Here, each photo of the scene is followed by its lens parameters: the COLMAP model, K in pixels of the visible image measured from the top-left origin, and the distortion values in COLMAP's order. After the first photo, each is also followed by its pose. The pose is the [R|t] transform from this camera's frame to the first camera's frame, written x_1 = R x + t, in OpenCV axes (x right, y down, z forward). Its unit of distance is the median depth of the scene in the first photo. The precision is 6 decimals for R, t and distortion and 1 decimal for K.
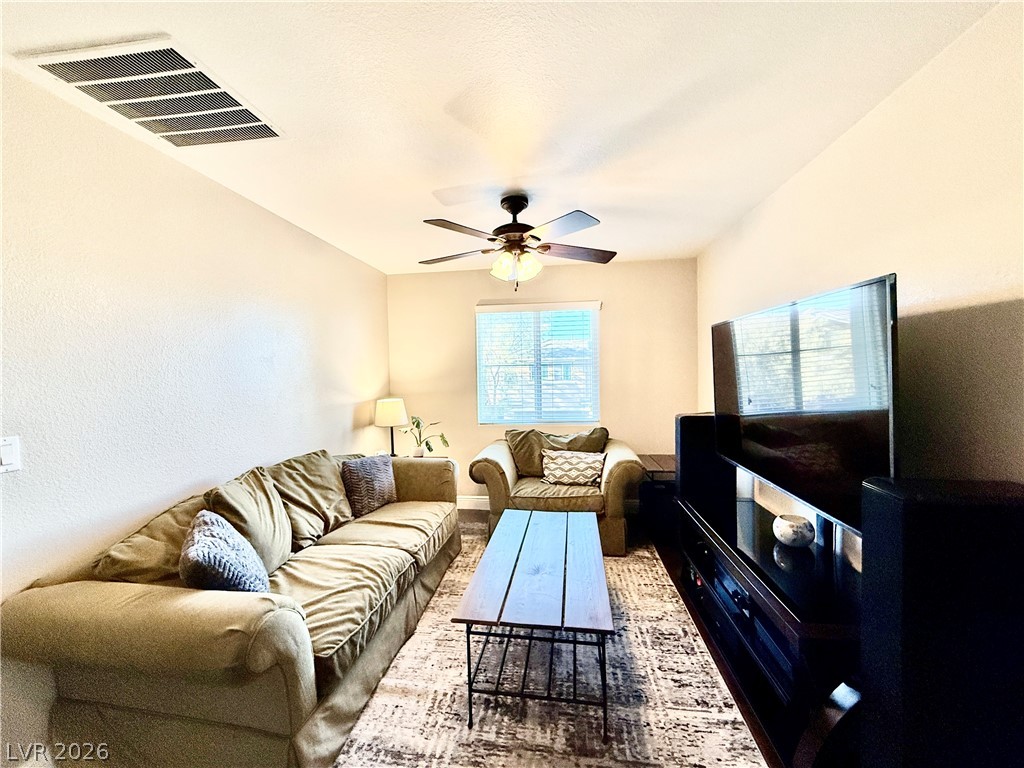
lens RADIAL K [[409.0, 0, 509.4], [0, 409.0, 385.0], [0, 0, 1]] dist [-0.000208, -0.000053]
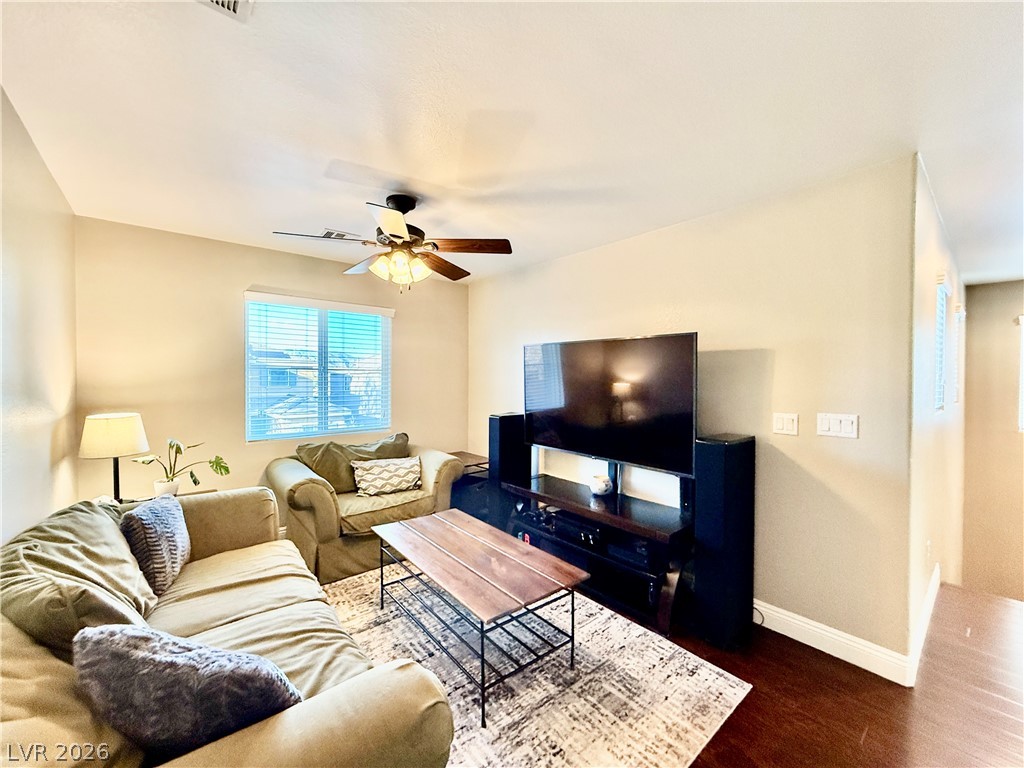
lens RADIAL K [[409.0, 0, 509.4], [0, 409.0, 385.0], [0, 0, 1]] dist [-0.000208, -0.000053]
pose [[0.674815, 0.009420, 0.737927, -0.580752], [0.004977, 0.999838, -0.017314, 0.004712], [-0.737970, 0.015356, 0.674659, 0.183794]]
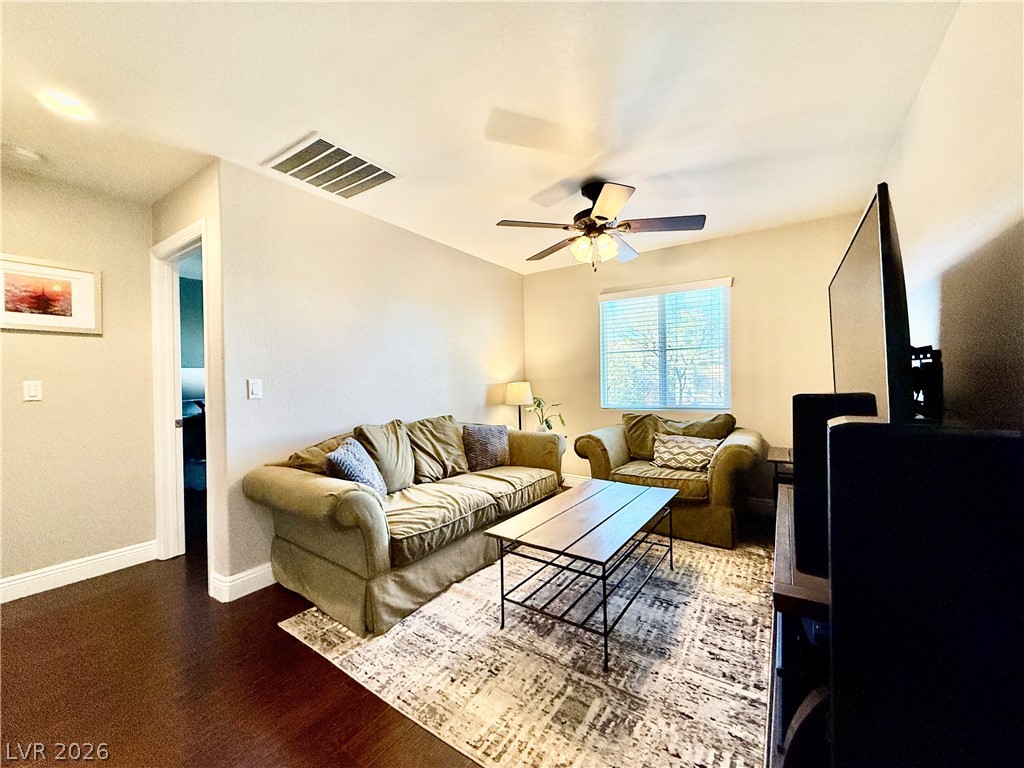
lens RADIAL K [[409.0, 0, 509.4], [0, 409.0, 385.0], [0, 0, 1]] dist [-0.000208, -0.000053]
pose [[0.895418, 0.008579, -0.445144, 0.327776], [-0.014313, 0.999852, -0.009520, 0.090901], [0.444997, 0.014896, 0.895408, -0.061932]]
